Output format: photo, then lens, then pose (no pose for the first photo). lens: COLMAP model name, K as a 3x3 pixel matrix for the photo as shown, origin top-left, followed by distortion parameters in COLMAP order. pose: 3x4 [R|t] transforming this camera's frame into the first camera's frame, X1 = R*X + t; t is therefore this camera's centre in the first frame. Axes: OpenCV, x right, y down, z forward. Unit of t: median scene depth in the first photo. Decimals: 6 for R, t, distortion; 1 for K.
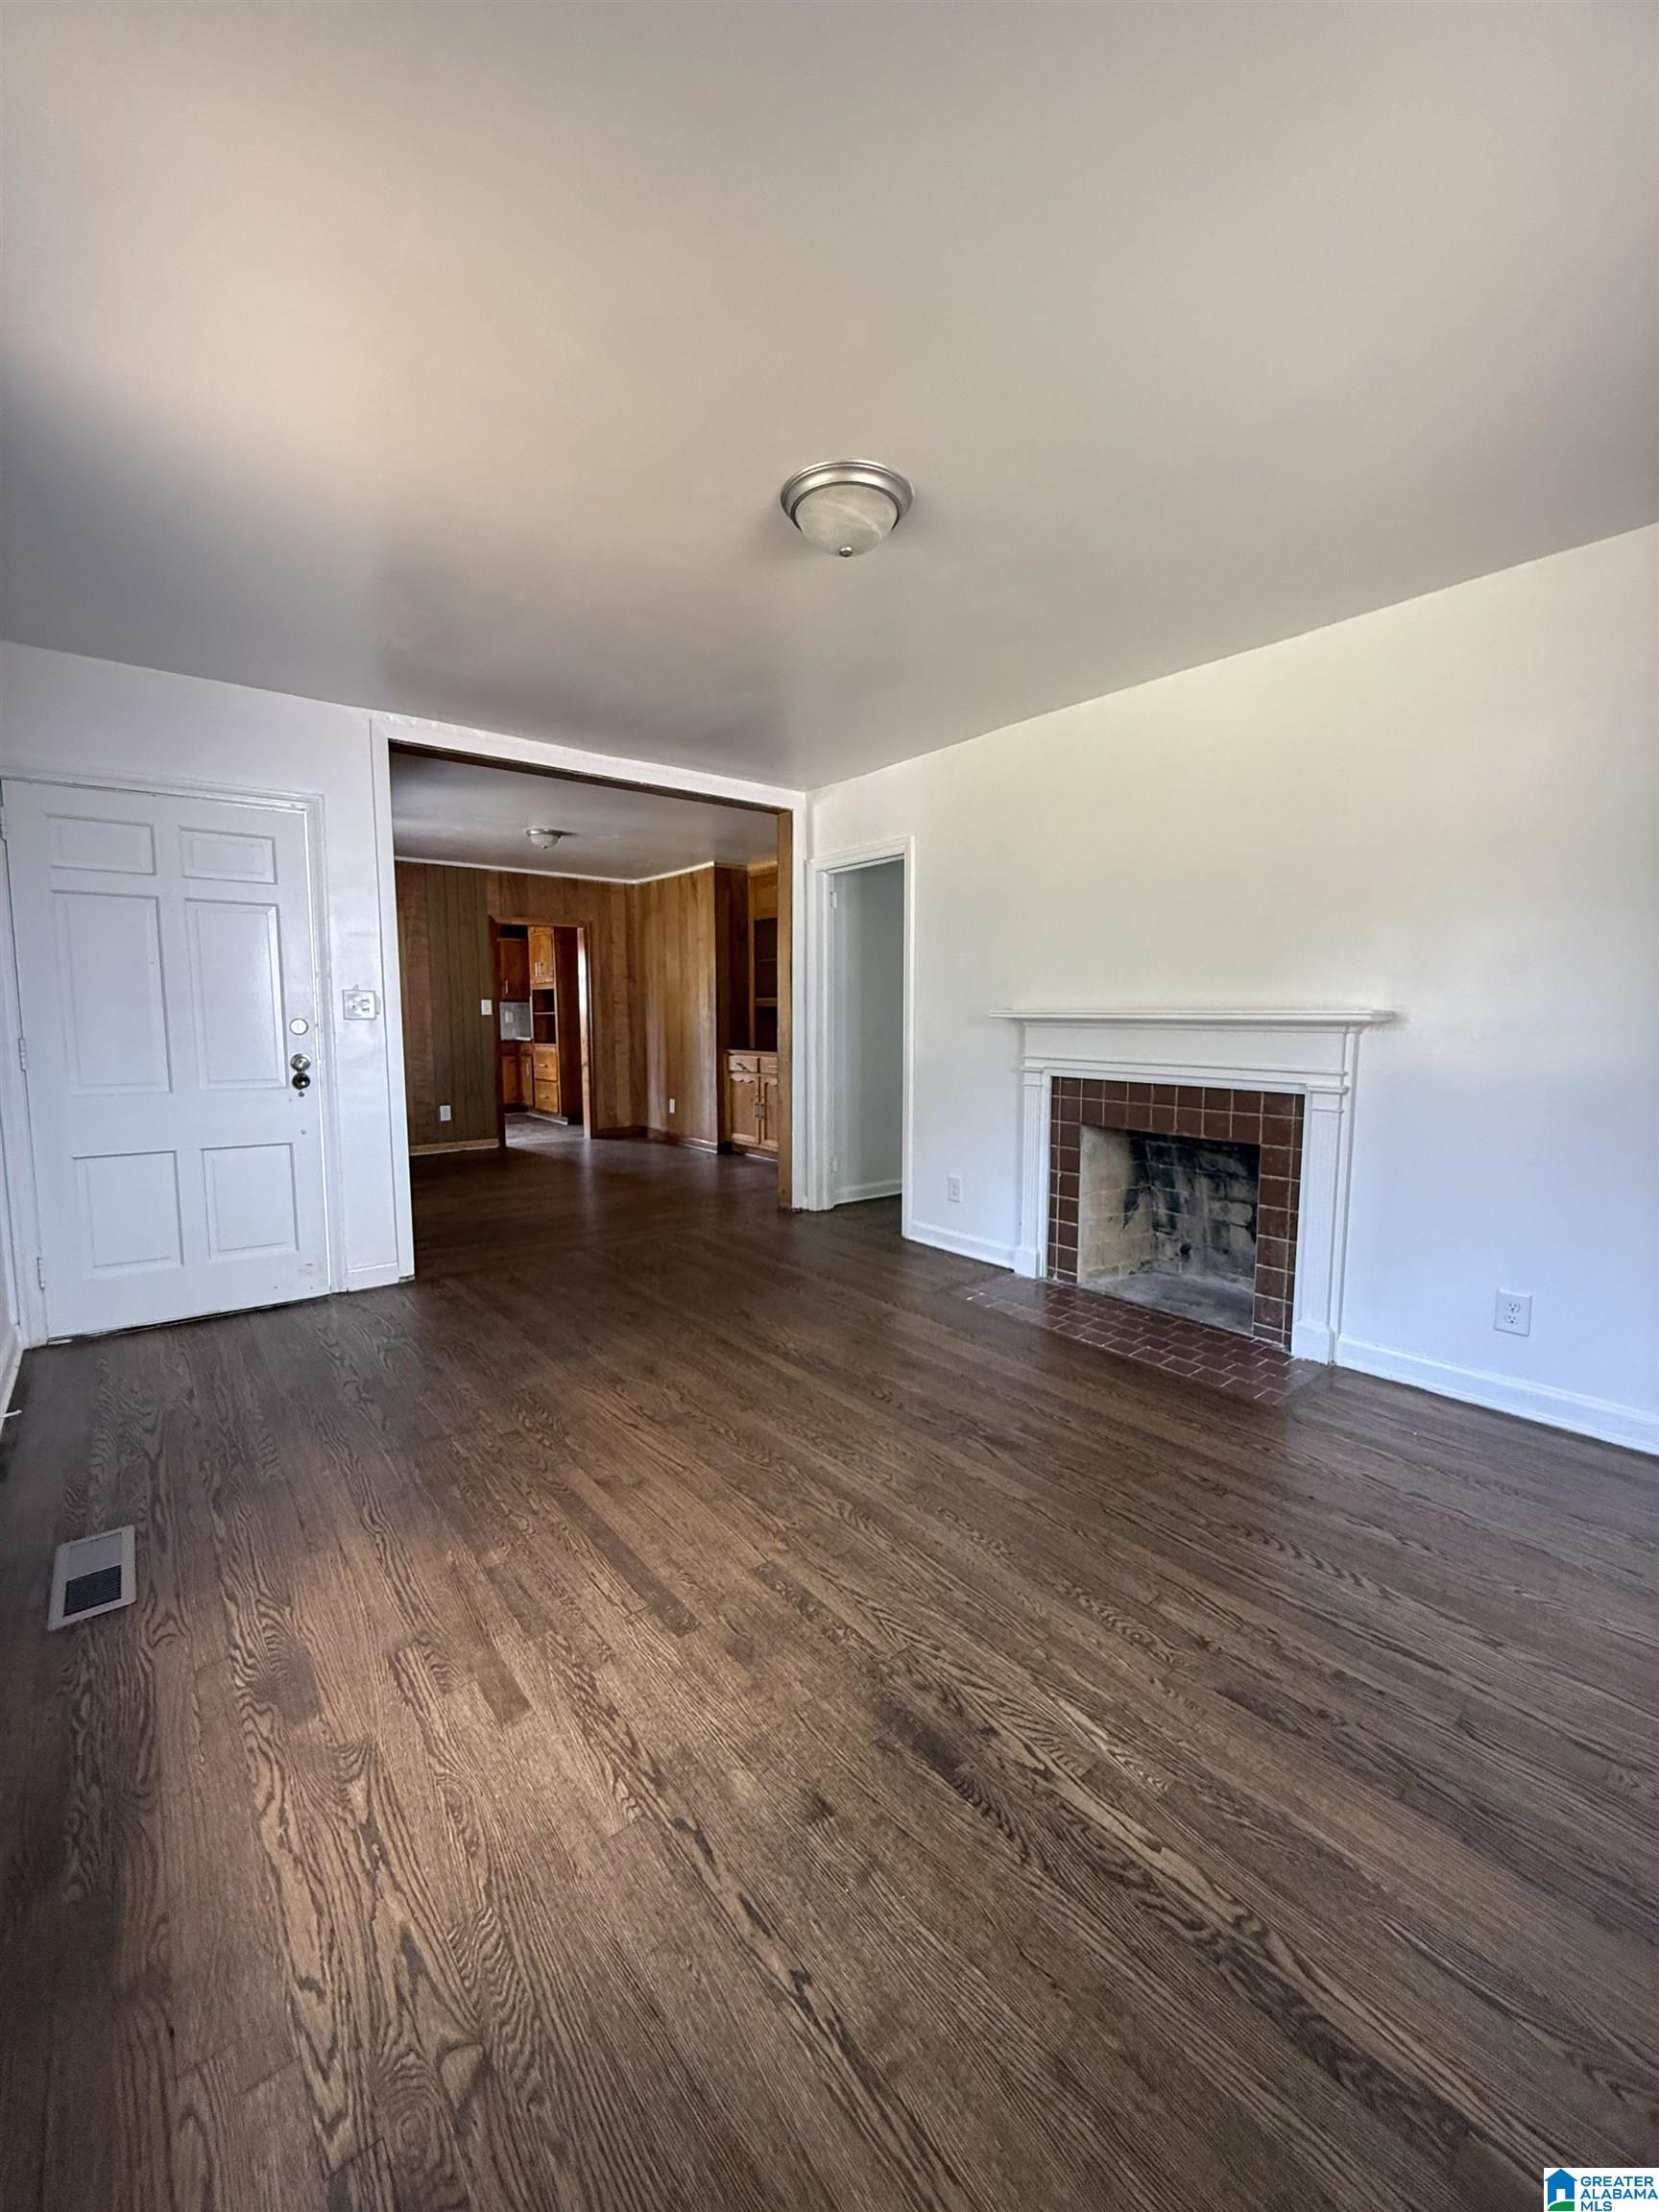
lens RADIAL K [[882.4, 0, 830.4], [0, 882.4, 1101.1], [0, 0, 1]] dist [-0.004546, 0.000264]
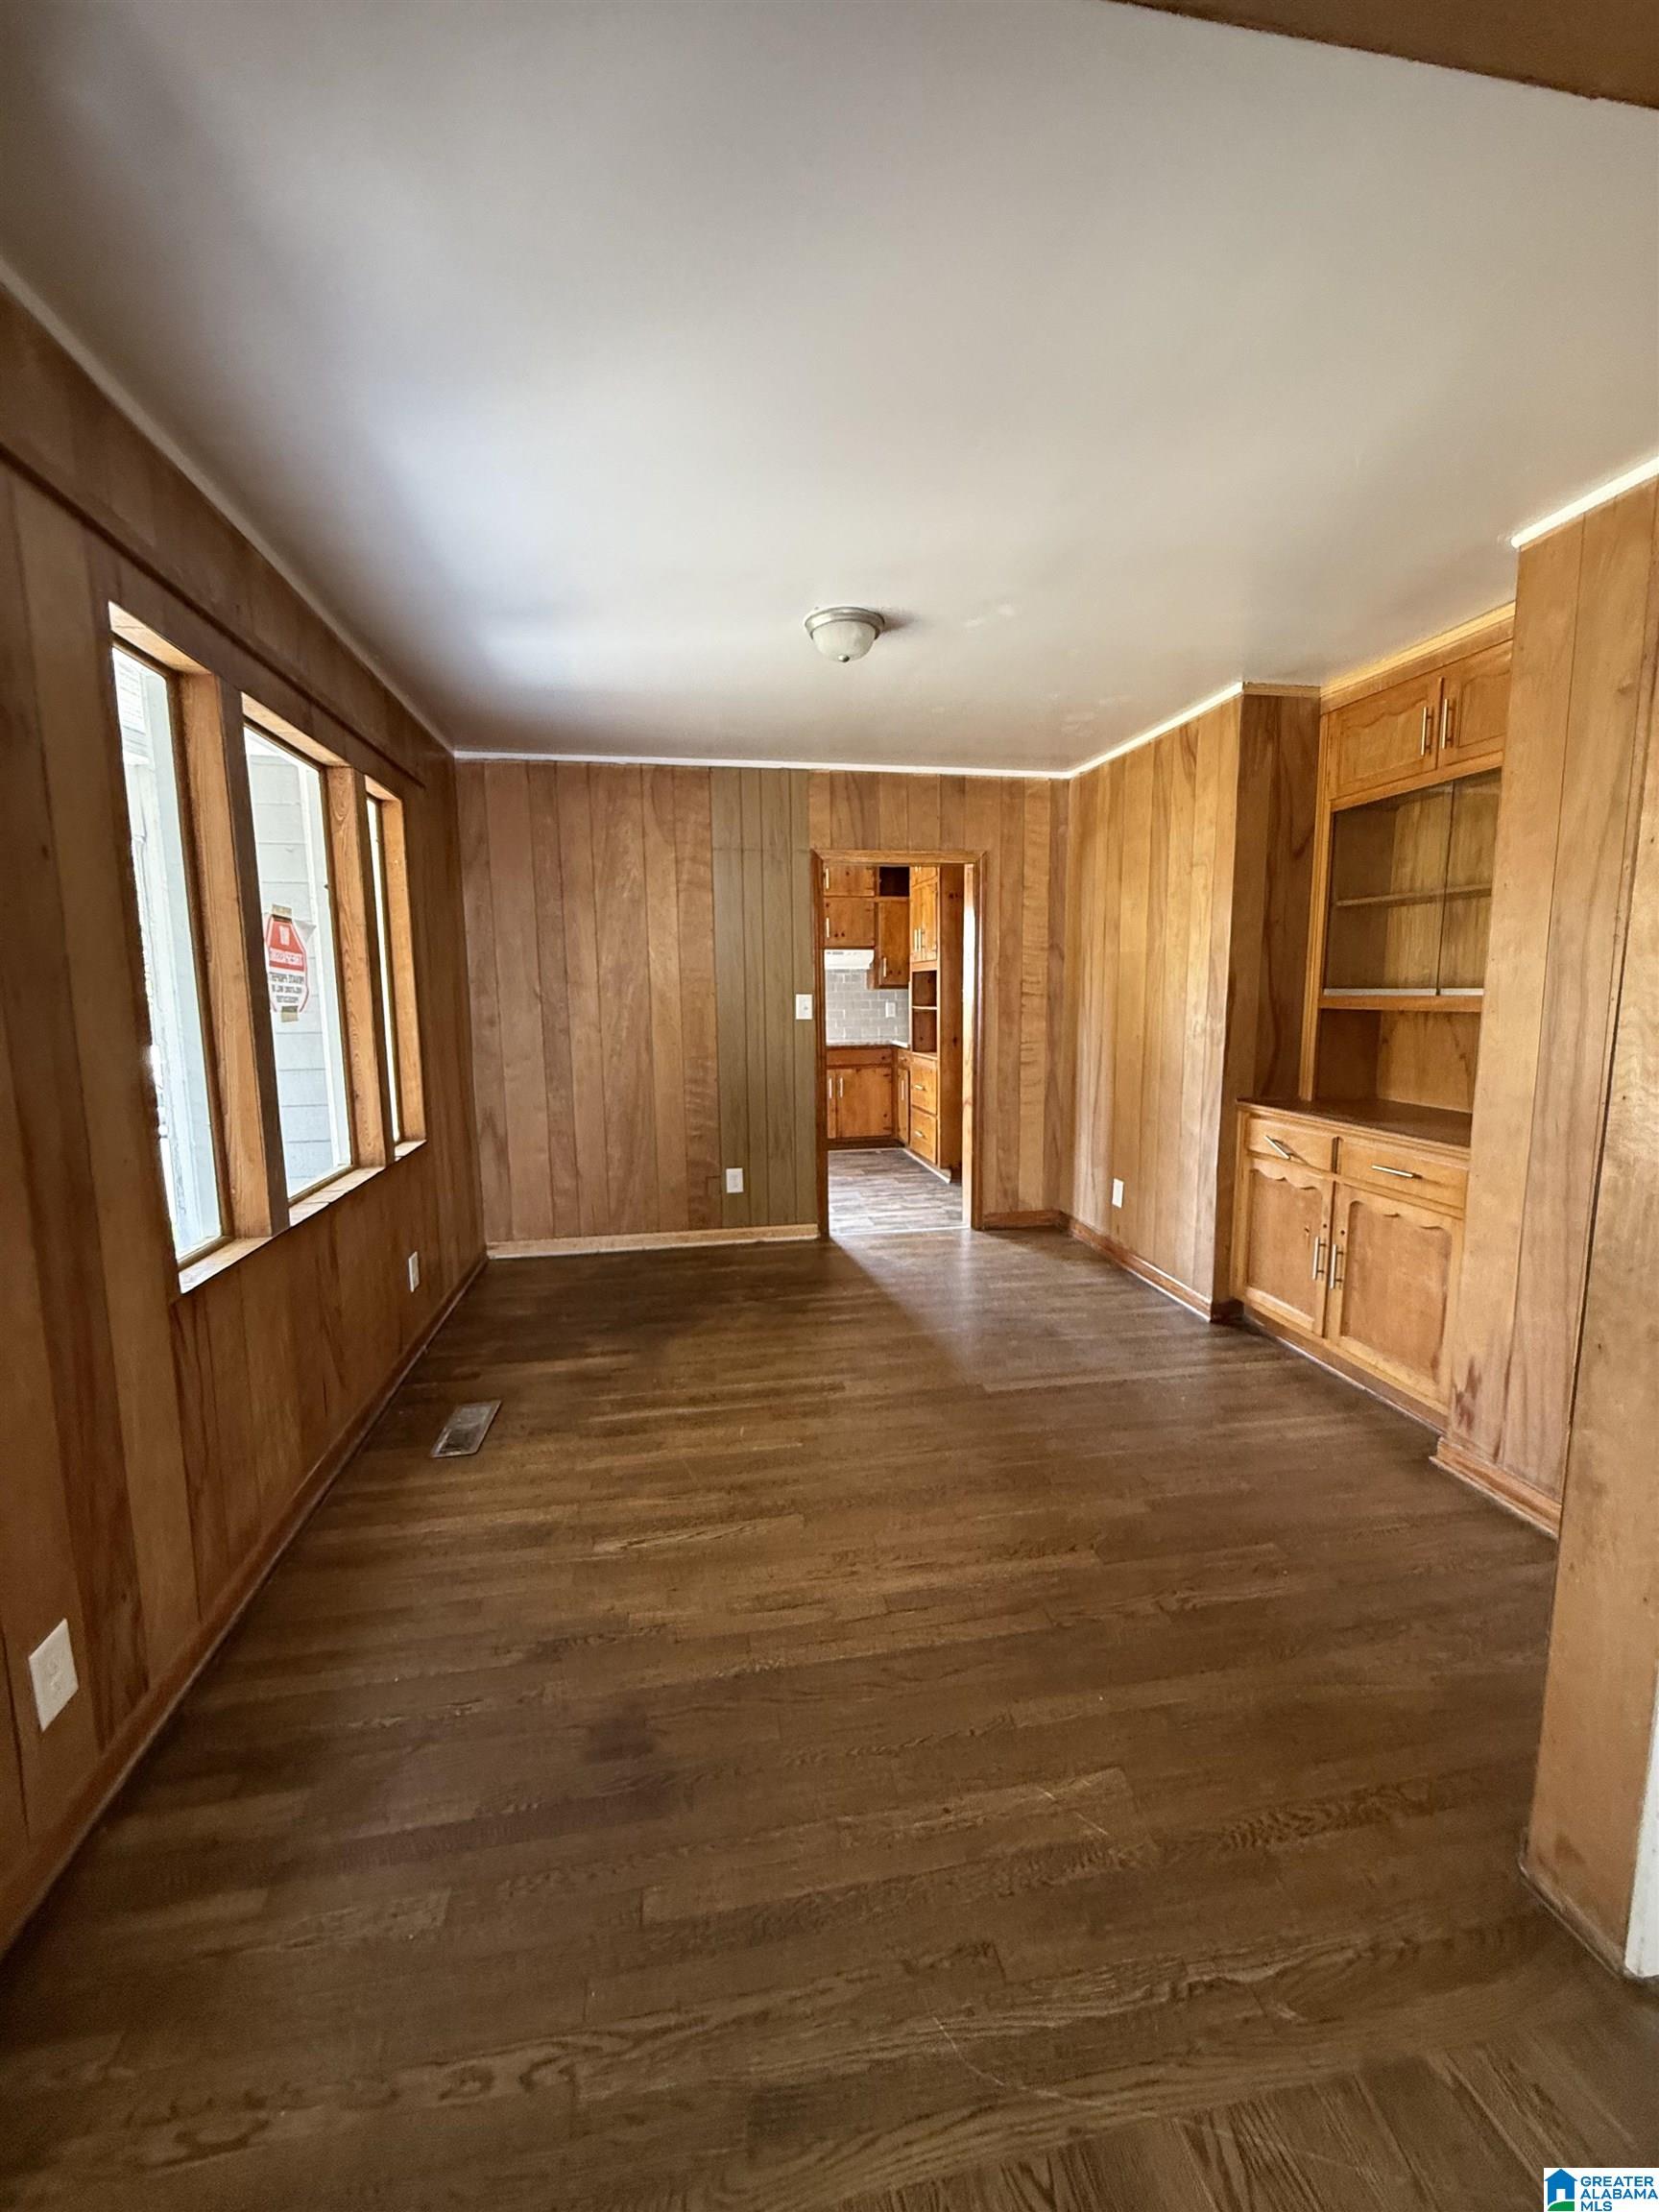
lens RADIAL K [[882.4, 0, 833.8], [0, 882.4, 1103.3], [0, 0, 1]] dist [-0.004546, 0.000264]
pose [[0.877986, 0.055783, -0.475425, -0.085627], [-0.038996, 0.998221, 0.045108, -0.068455], [0.477095, -0.021065, 0.878599, 0.483363]]
